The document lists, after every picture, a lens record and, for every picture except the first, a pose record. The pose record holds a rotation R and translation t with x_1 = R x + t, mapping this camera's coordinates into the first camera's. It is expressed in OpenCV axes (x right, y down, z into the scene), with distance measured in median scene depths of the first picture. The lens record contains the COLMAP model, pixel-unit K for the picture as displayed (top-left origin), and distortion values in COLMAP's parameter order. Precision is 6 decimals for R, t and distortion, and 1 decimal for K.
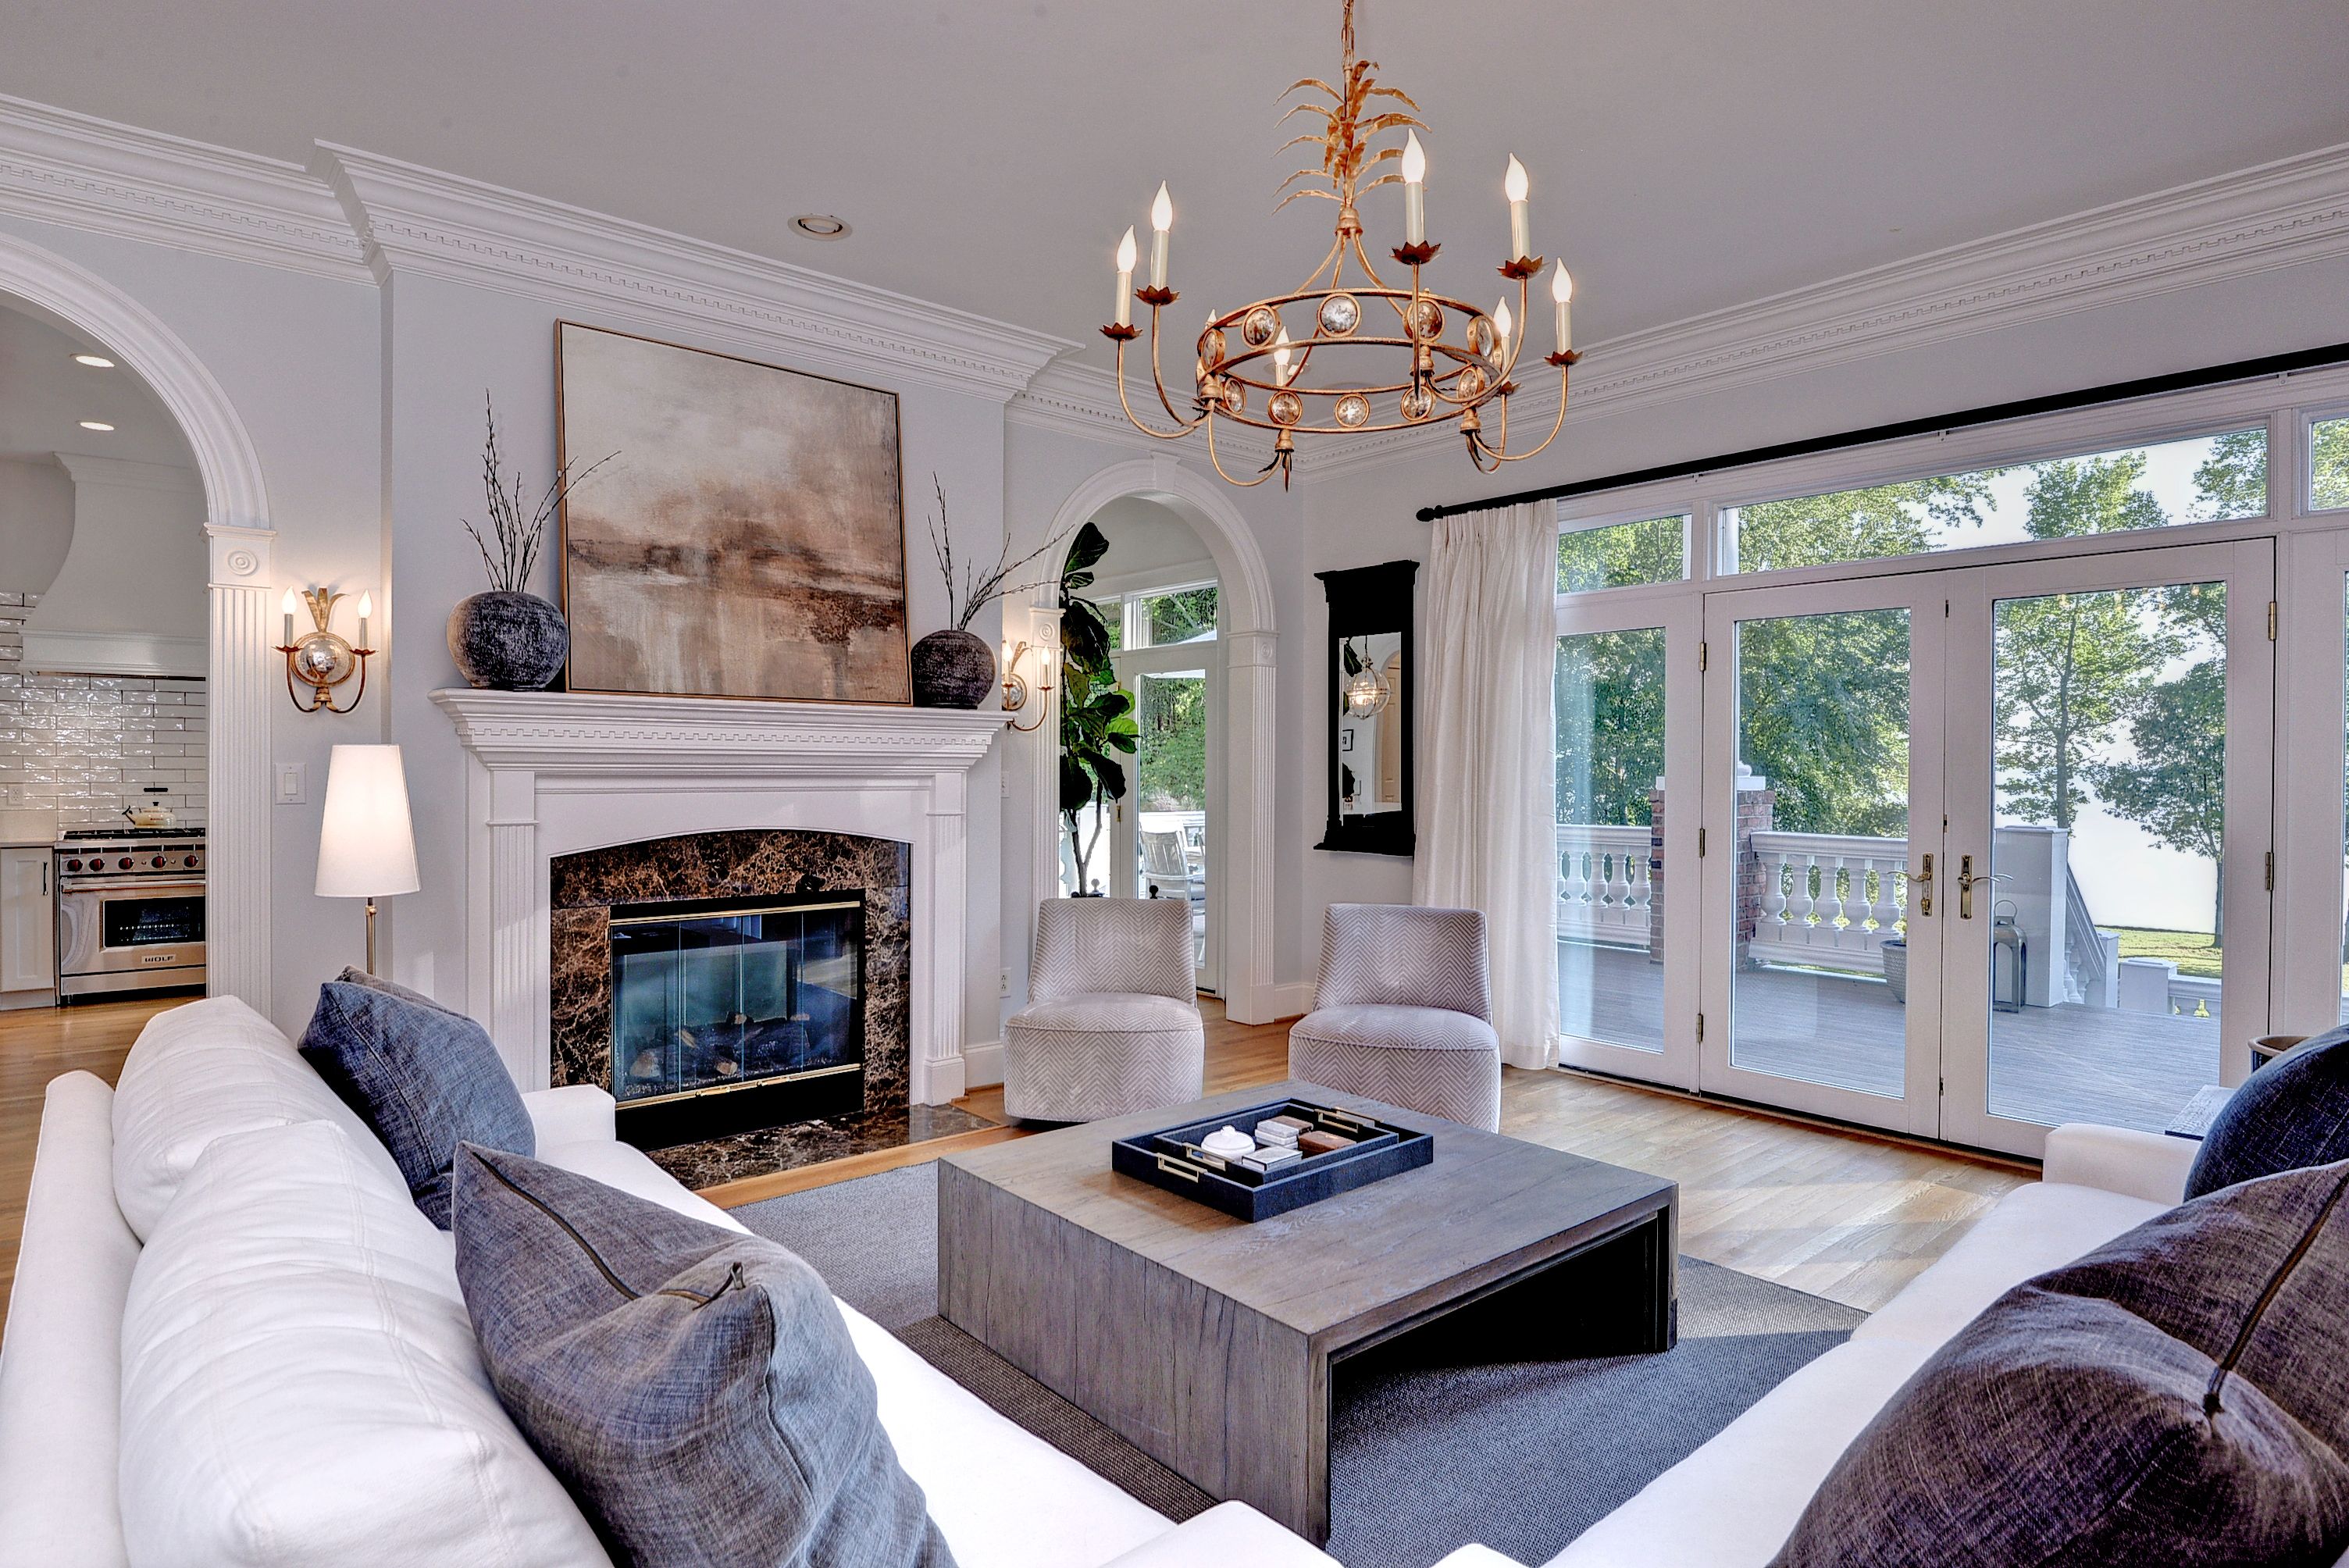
lens RADIAL K [[1260.7, 0, 1174.5], [0, 1260.7, 784.0], [0, 0, 1]] dist [-0.001041, 0.000148]
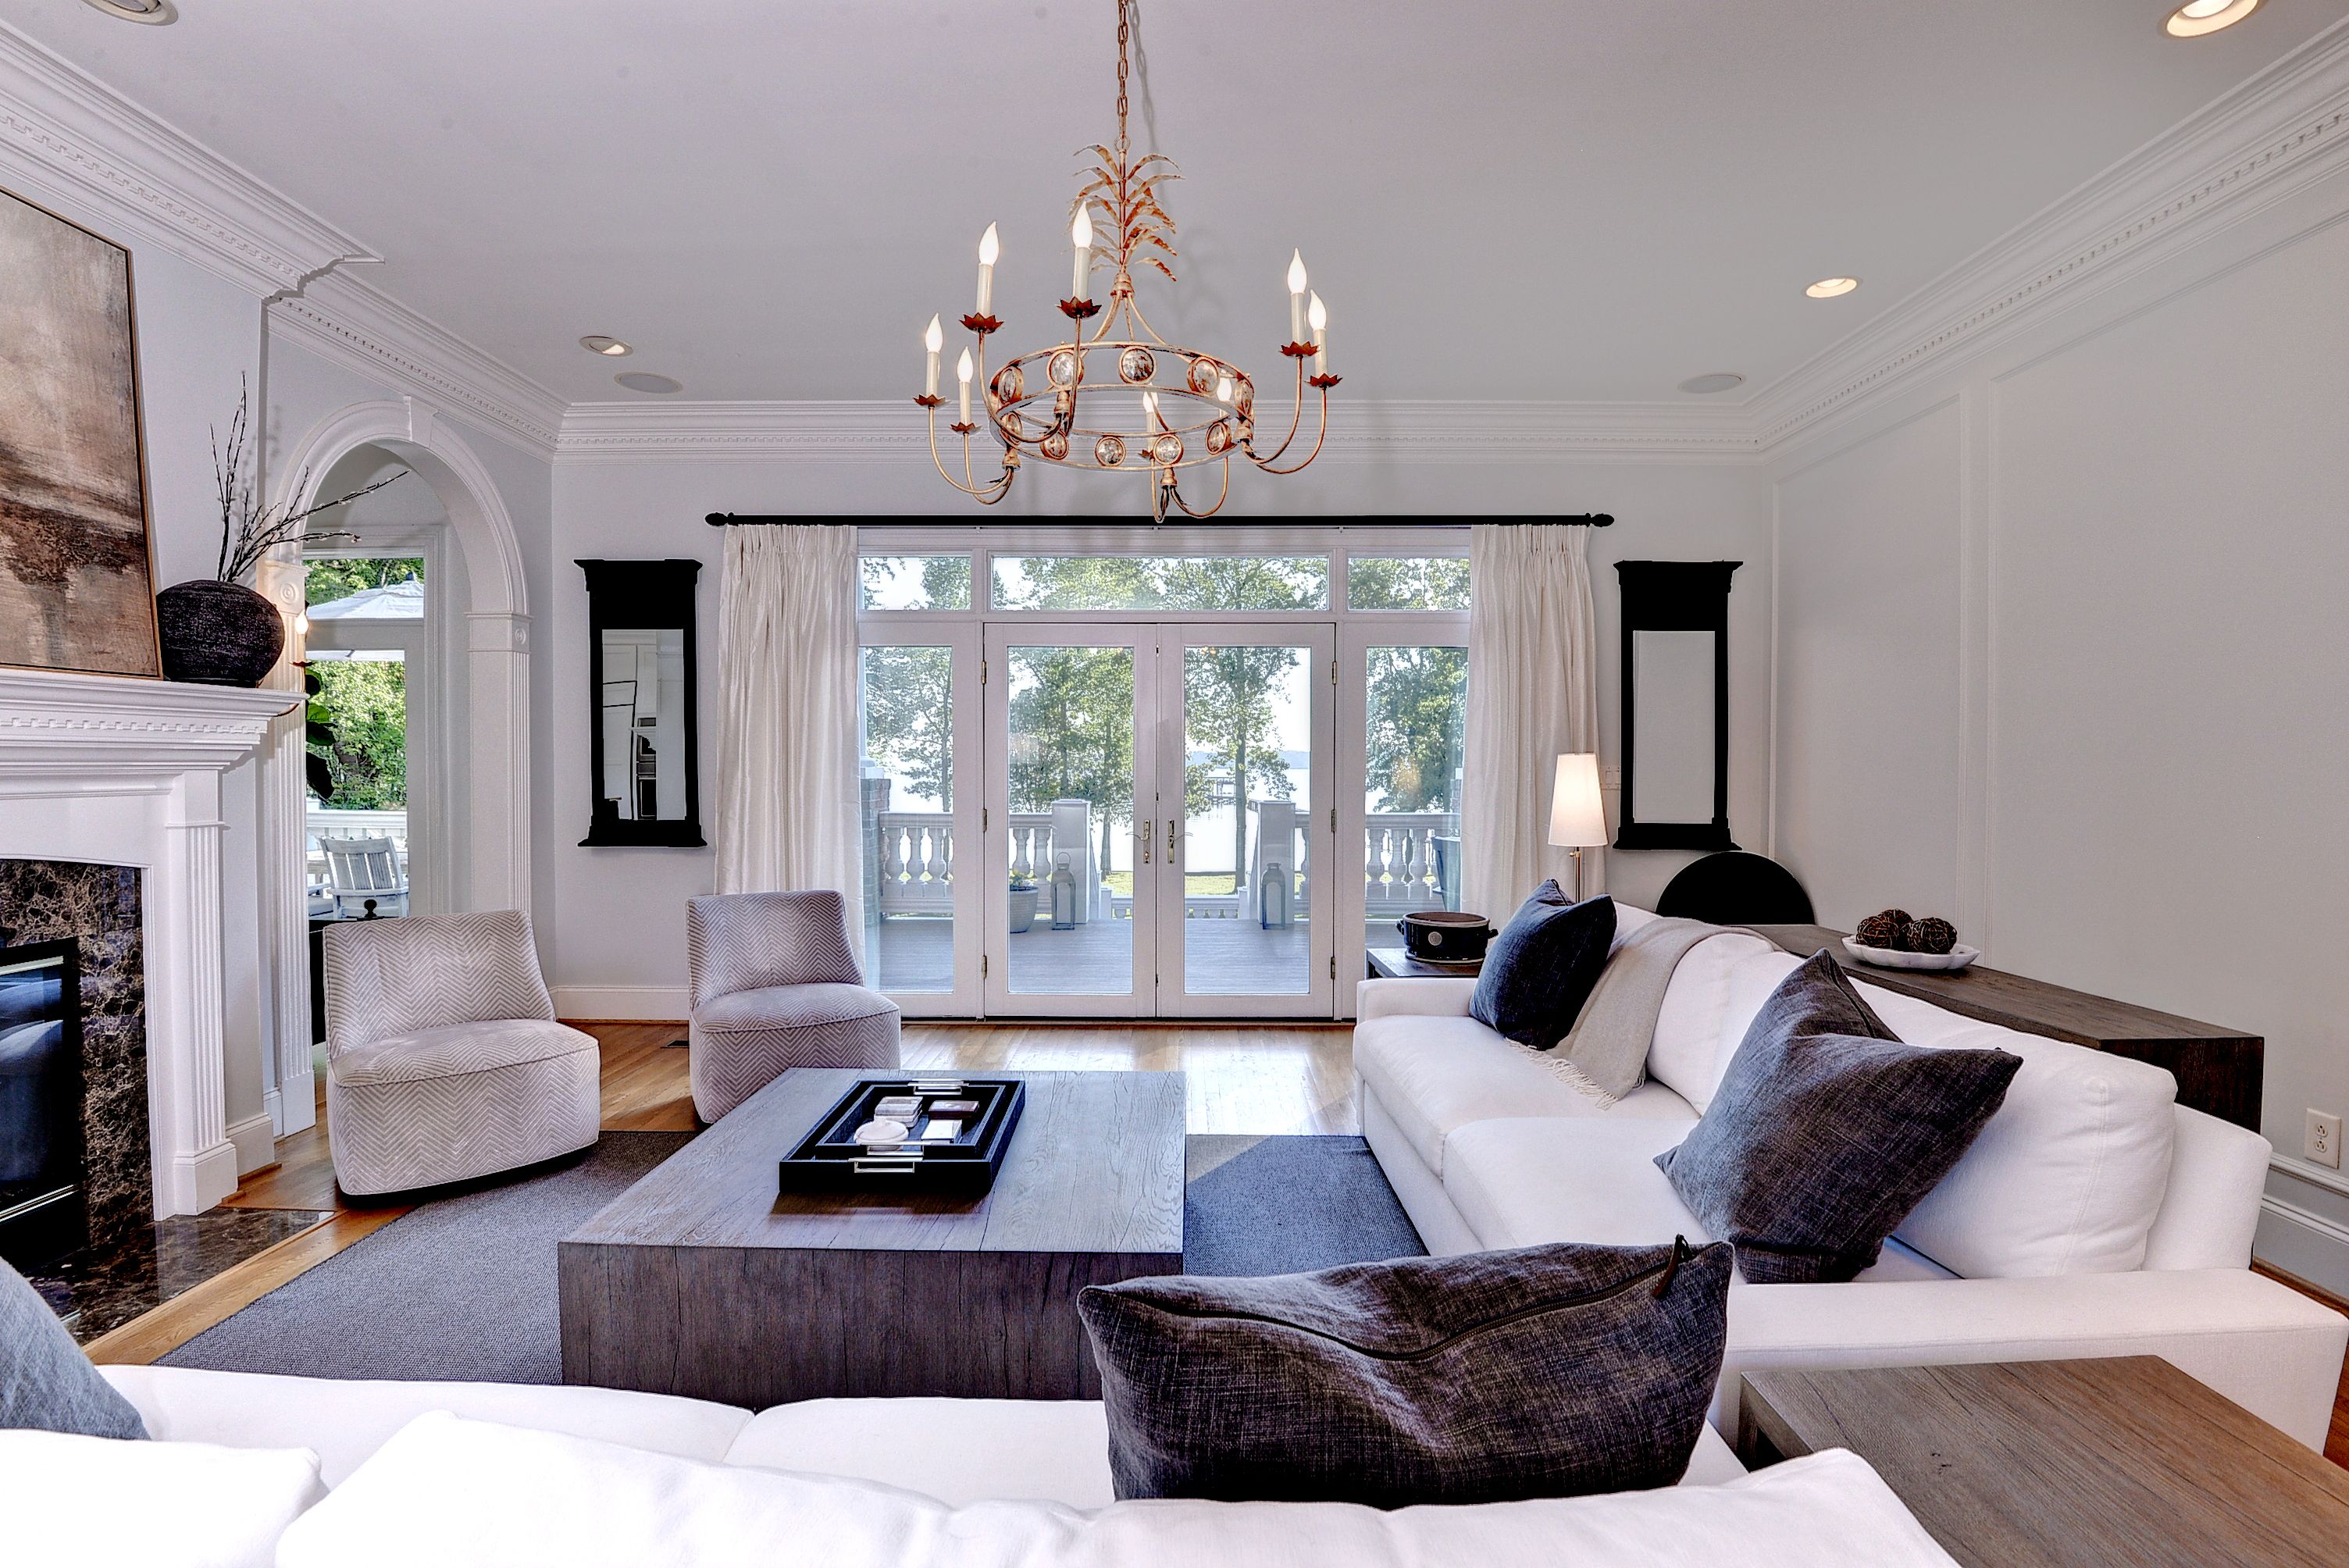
lens RADIAL K [[1079.8, 0, 1174.5], [0, 1079.8, 784.0], [0, 0, 1]] dist [-0.044084, -0.000562]
pose [[0.646804, -0.019663, 0.762403, -0.284353], [0.012320, 0.999807, 0.015334, -0.003582], [-0.762557, -0.000525, 0.646921, 0.163229]]
